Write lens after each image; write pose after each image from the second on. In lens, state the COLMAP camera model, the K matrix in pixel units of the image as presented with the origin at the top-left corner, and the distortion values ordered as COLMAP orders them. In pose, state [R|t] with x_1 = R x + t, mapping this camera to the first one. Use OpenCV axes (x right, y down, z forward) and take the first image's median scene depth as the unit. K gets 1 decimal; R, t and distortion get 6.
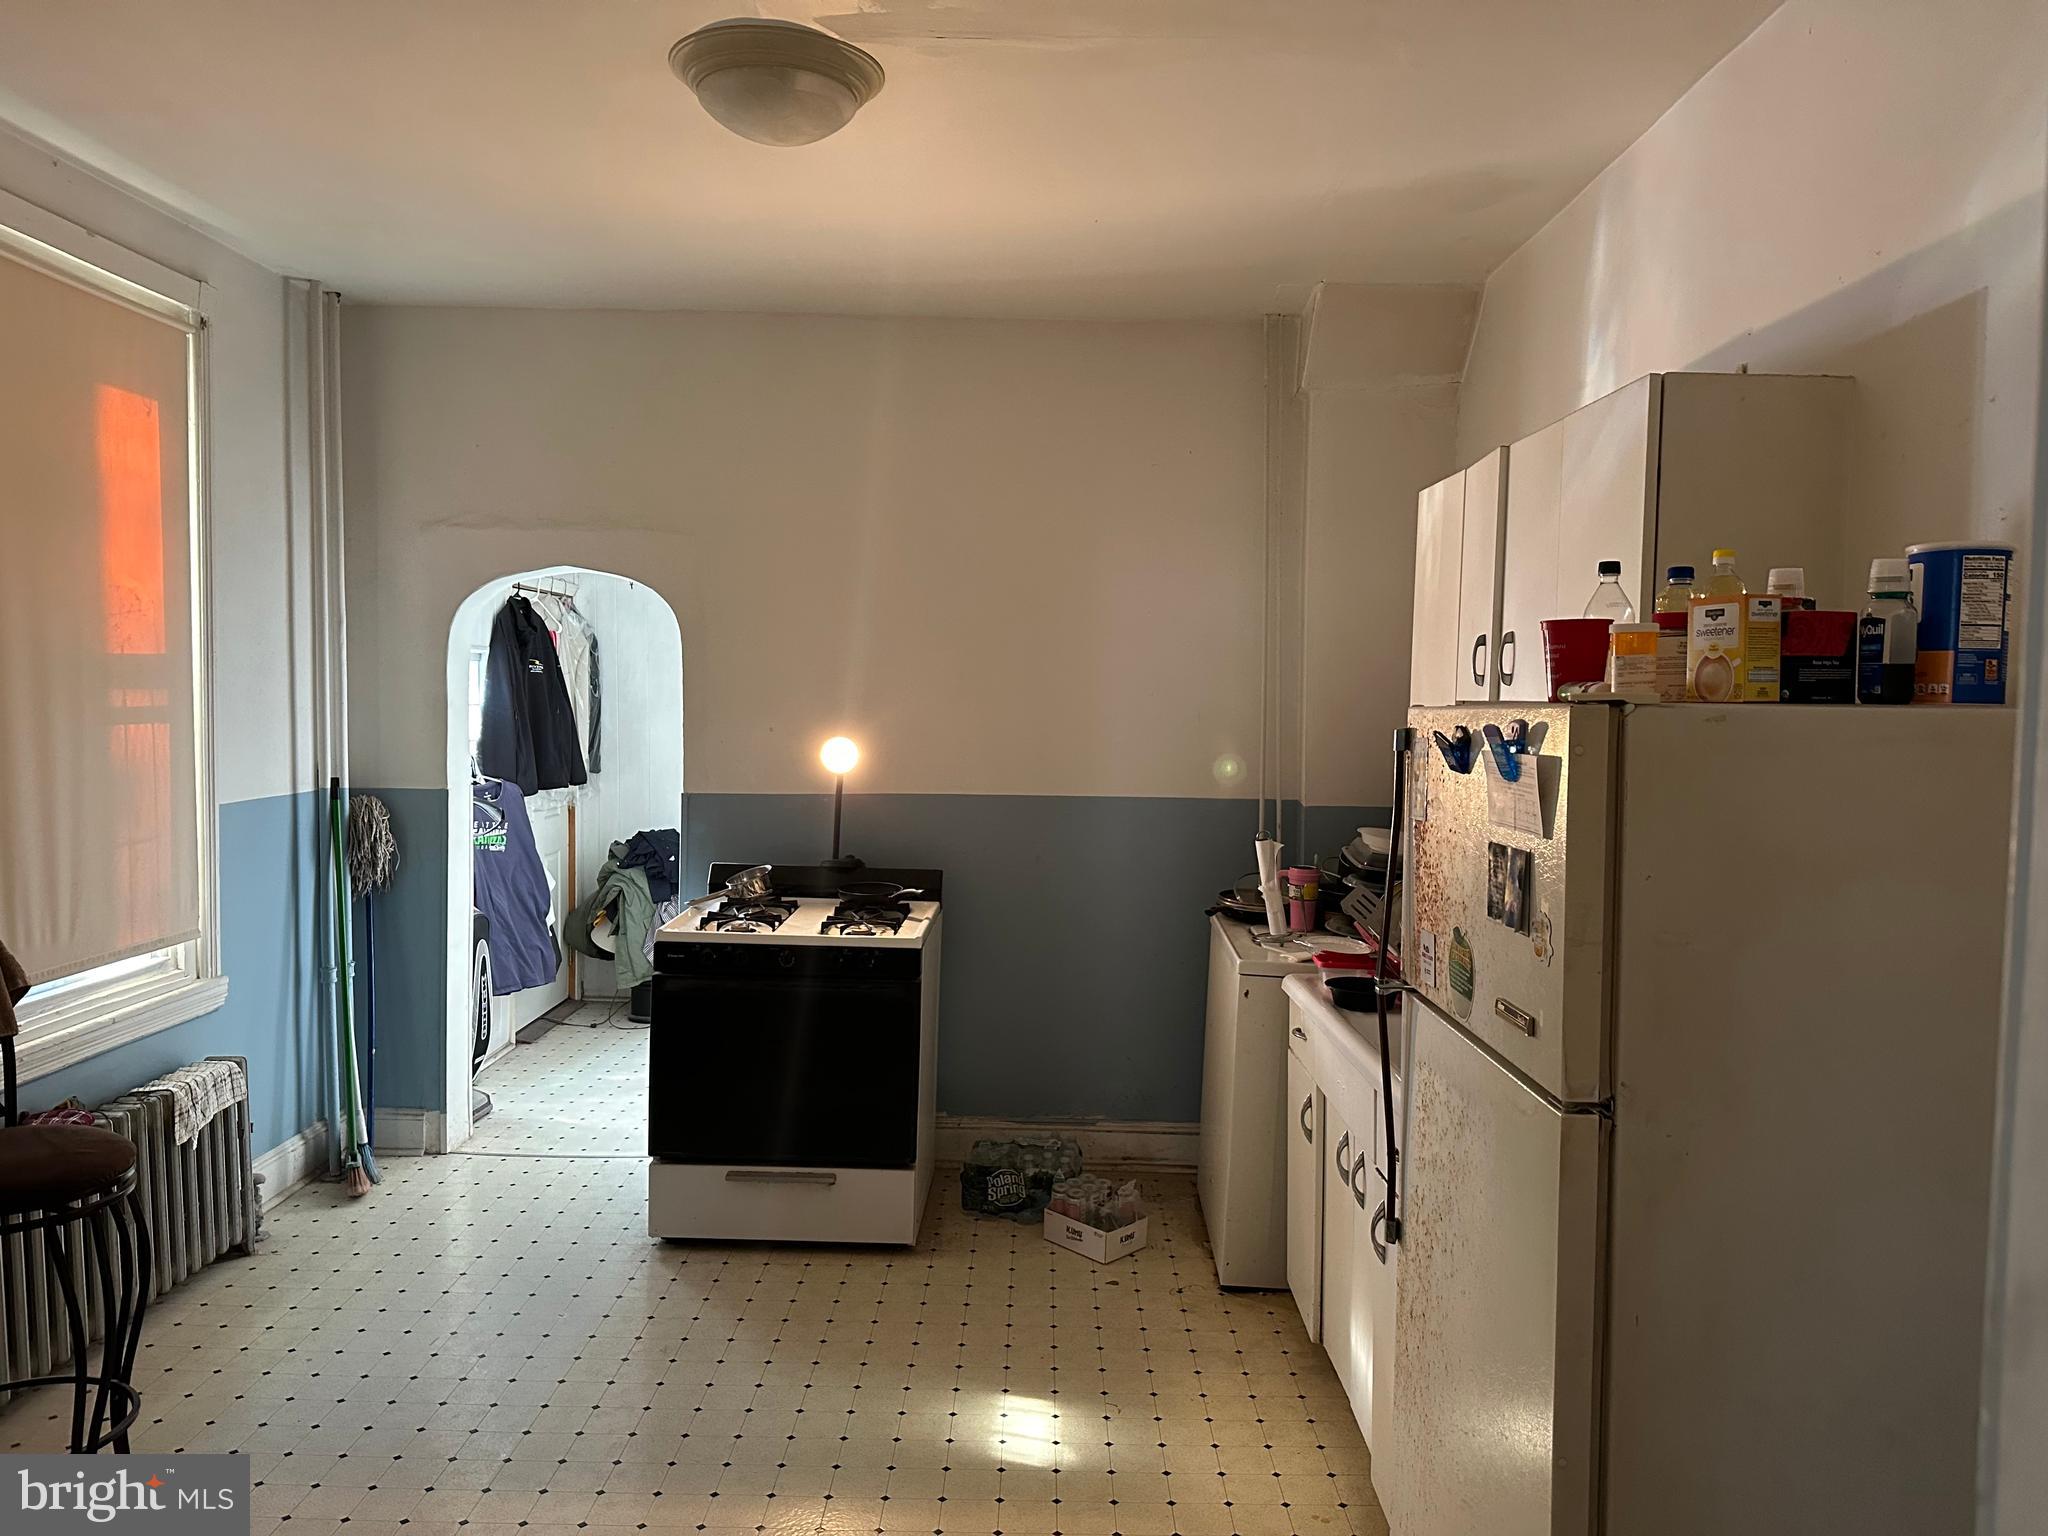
lens RADIAL K [[1438.1, 0, 1026.0], [0, 1438.1, 772.0], [0, 0, 1]] dist [0.082649, -0.102167]
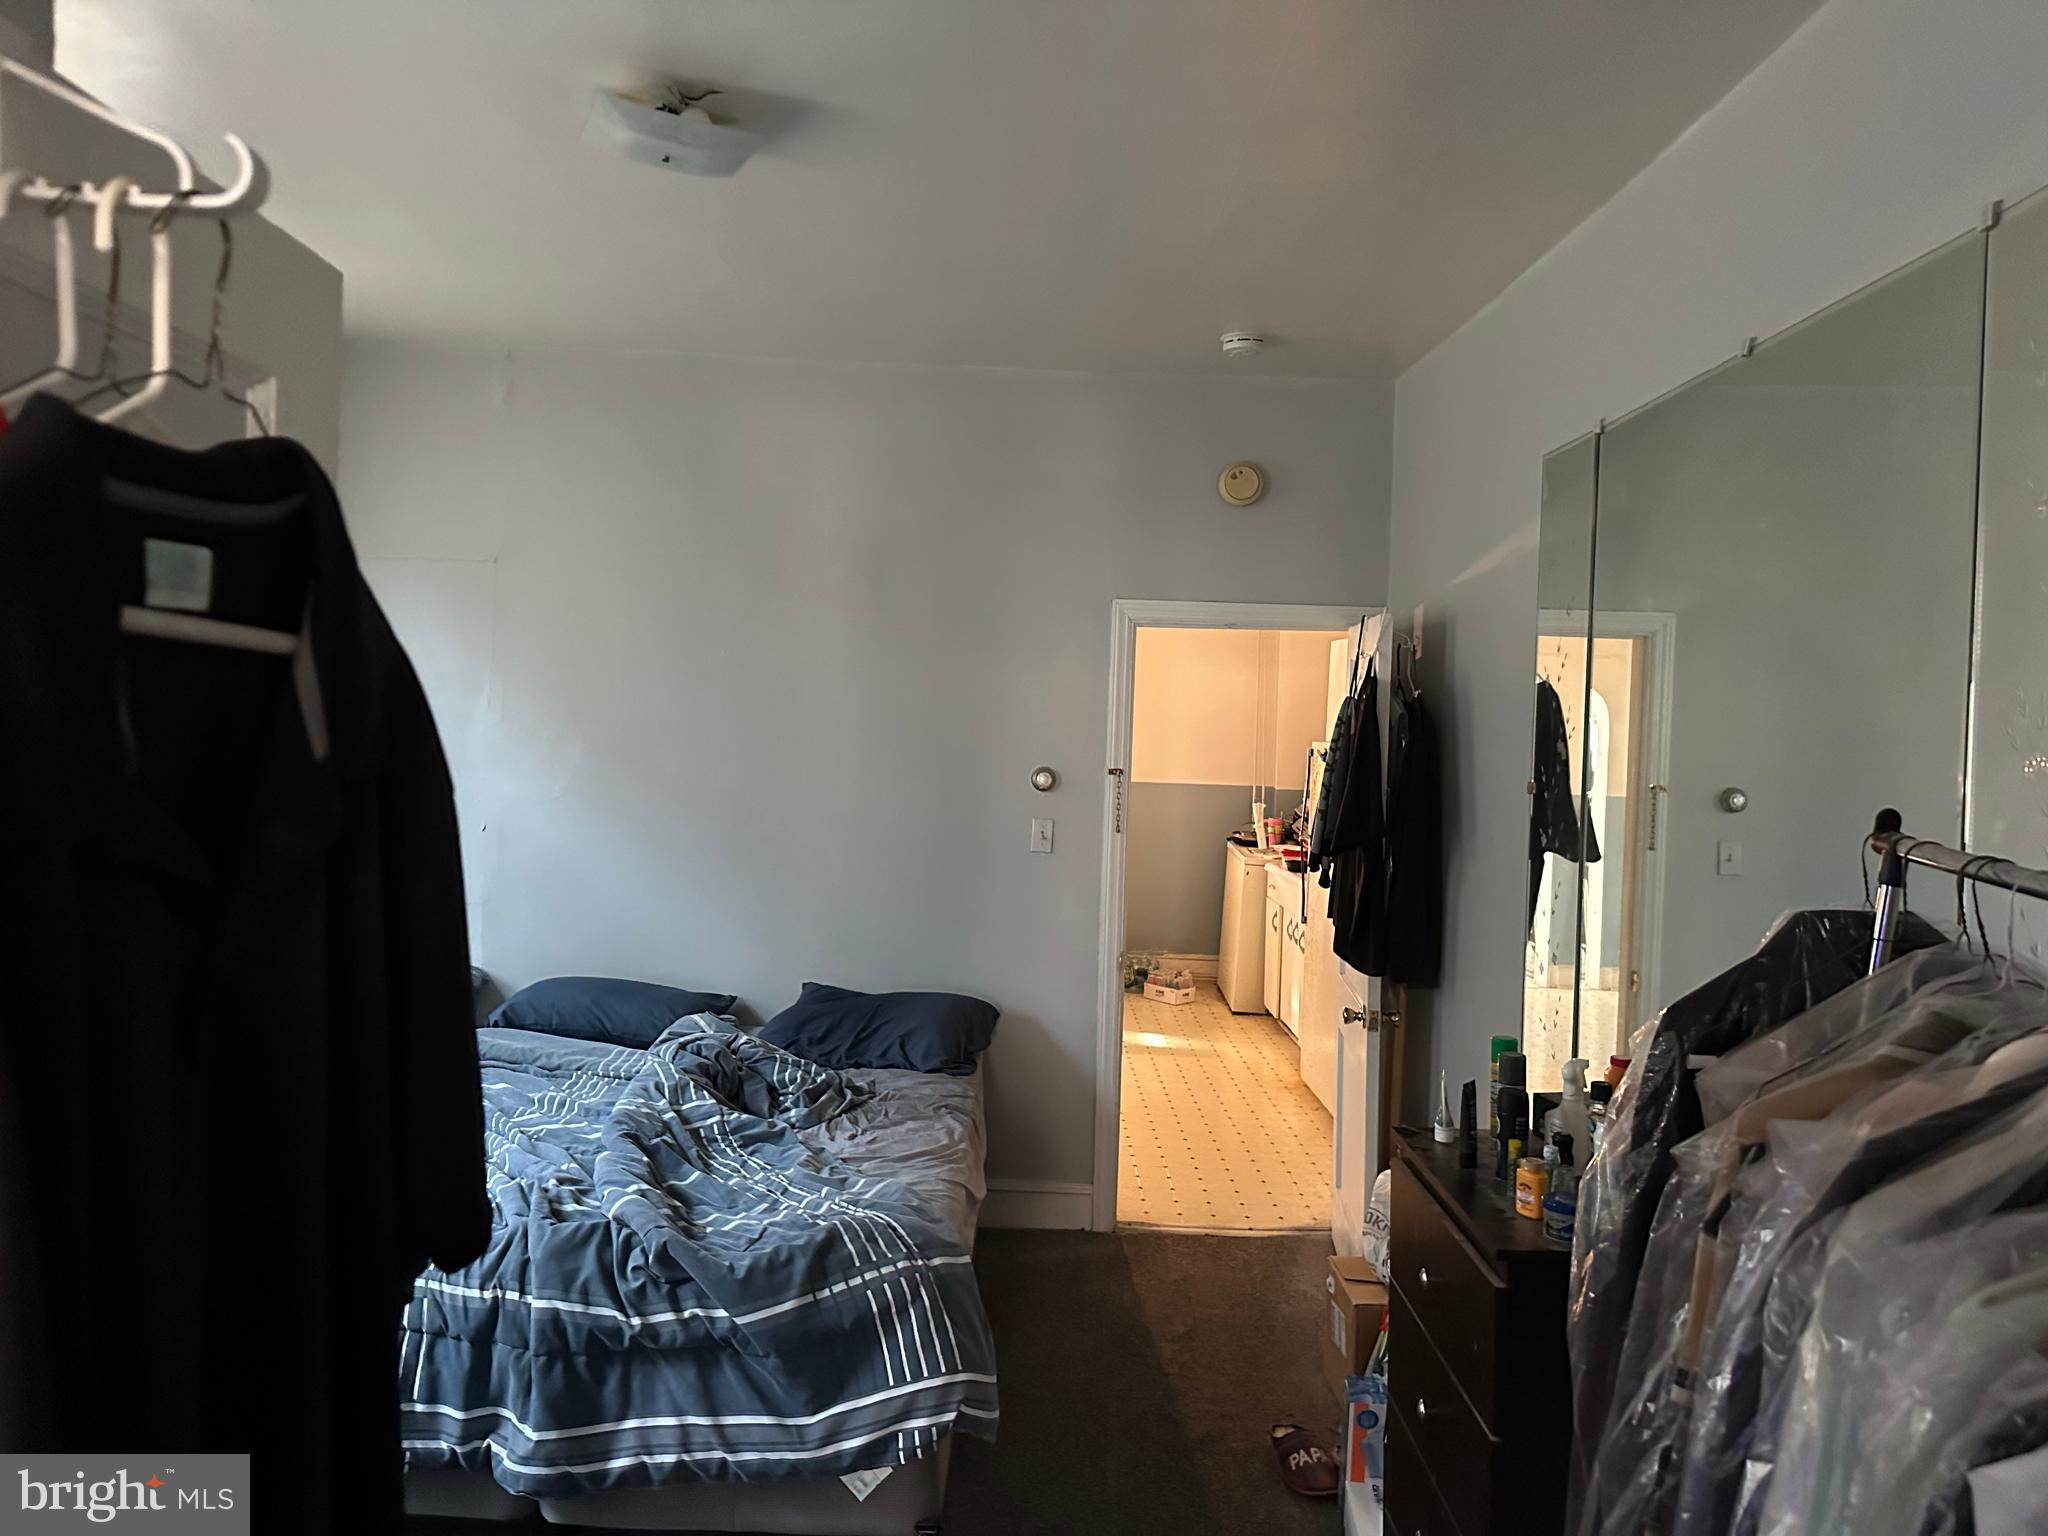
lens RADIAL K [[1438.1, 0, 1029.8], [0, 1438.1, 757.3], [0, 0, 1]] dist [0.082649, -0.102167]
pose [[0.999493, 0.024729, 0.020072, -0.196819], [-0.024319, 0.999495, -0.020444, 0.031635], [-0.020568, 0.019946, 0.999589, -1.023719]]
